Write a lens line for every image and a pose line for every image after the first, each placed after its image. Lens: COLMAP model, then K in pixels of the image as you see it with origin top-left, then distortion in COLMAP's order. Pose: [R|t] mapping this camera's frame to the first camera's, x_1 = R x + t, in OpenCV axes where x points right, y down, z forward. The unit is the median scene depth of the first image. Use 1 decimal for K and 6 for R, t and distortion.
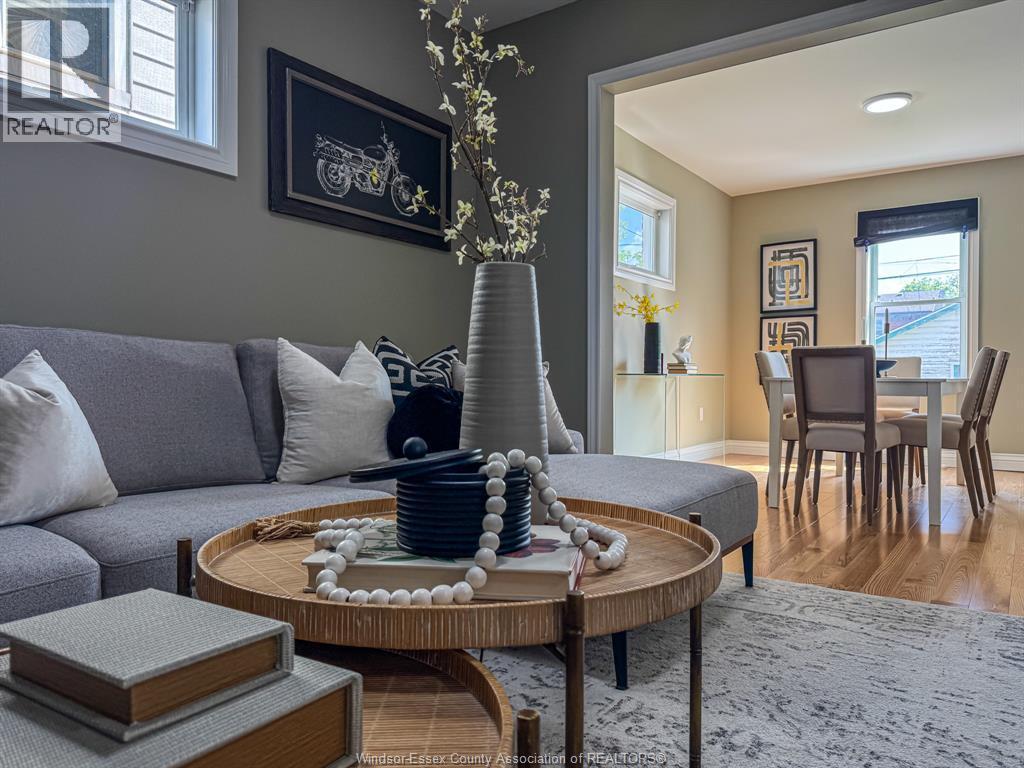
lens RADIAL K [[733.5, 0, 513.7], [0, 733.5, 392.4], [0, 0, 1]] dist [0.023296, -0.011746]
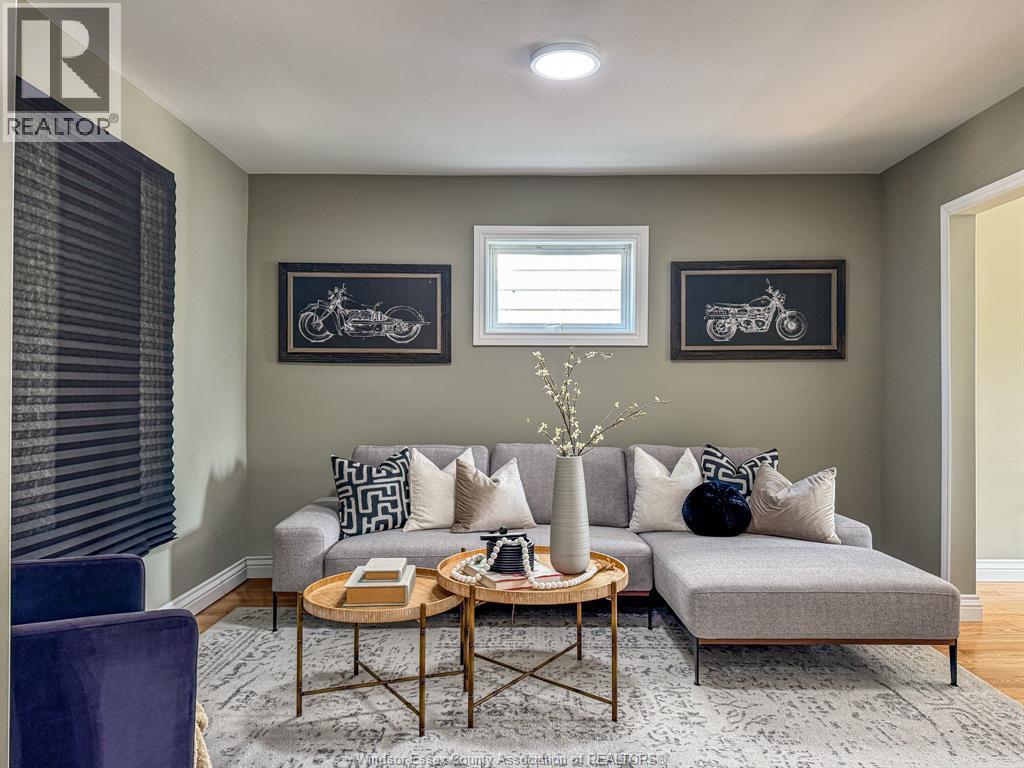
lens RADIAL K [[733.5, 0, 514.7], [0, 733.5, 381.9], [0, 0, 1]] dist [0.023296, -0.011746]
pose [[0.562231, -0.007677, -0.826945, 0.432769], [-0.013597, 0.999736, -0.018525, -0.086033], [0.826869, 0.021659, 0.561978, -0.107344]]
